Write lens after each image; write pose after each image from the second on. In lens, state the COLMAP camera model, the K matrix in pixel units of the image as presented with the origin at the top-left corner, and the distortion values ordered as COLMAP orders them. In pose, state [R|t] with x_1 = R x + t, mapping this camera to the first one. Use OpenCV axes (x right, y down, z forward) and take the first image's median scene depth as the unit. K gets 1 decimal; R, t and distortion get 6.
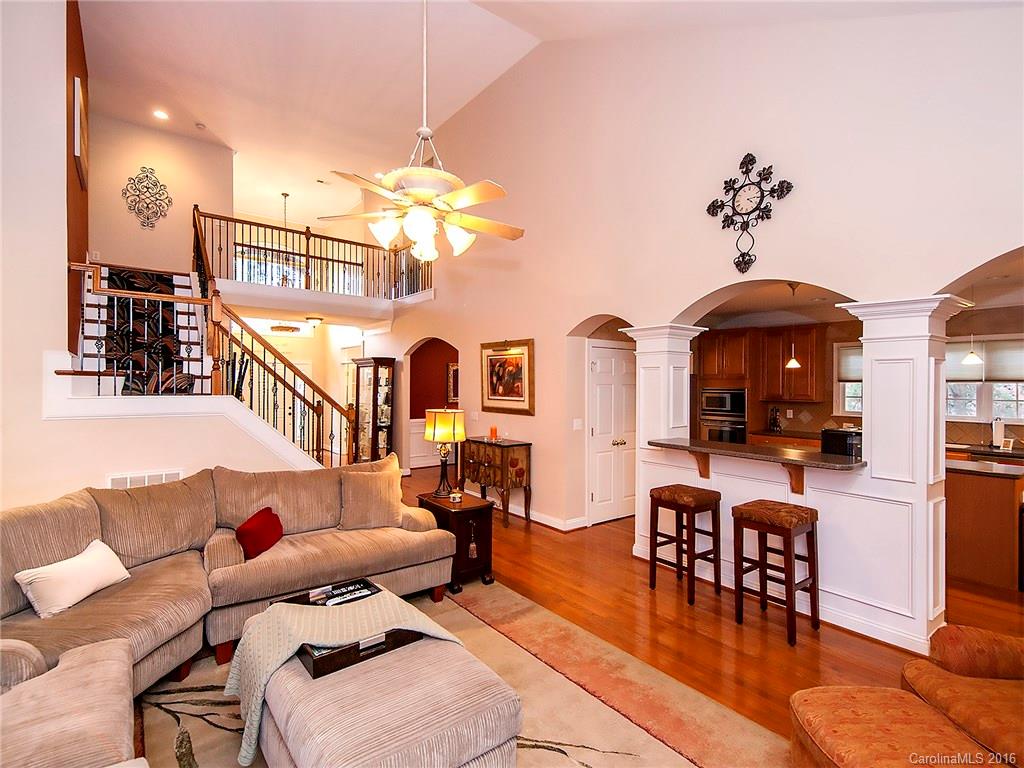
lens RADIAL K [[497.7, 0, 509.9], [0, 497.7, 381.8], [0, 0, 1]] dist [0.000631, -0.000073]
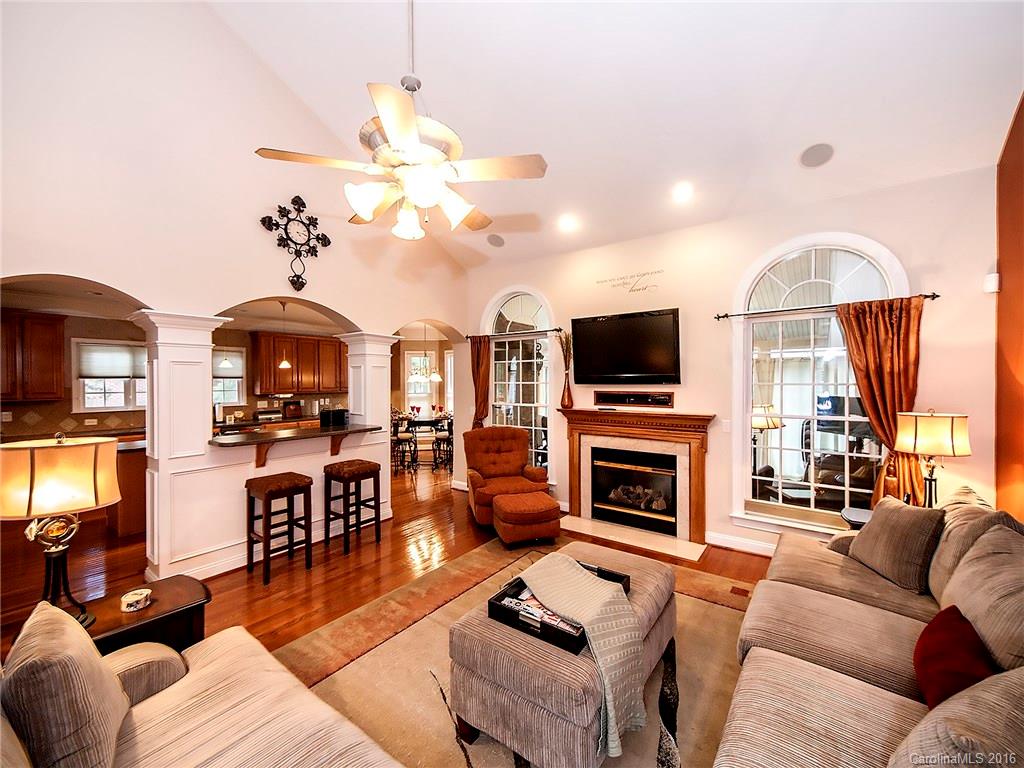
lens RADIAL K [[407.5, 0, 509.3], [0, 407.5, 383.5], [0, 0, 1]] dist [-0.001149, -0.000050]
pose [[-0.269309, -0.012090, 0.962978, -0.640422], [-0.002502, 0.999927, 0.011855, -0.001346], [-0.963050, 0.000783, -0.269320, 0.750542]]
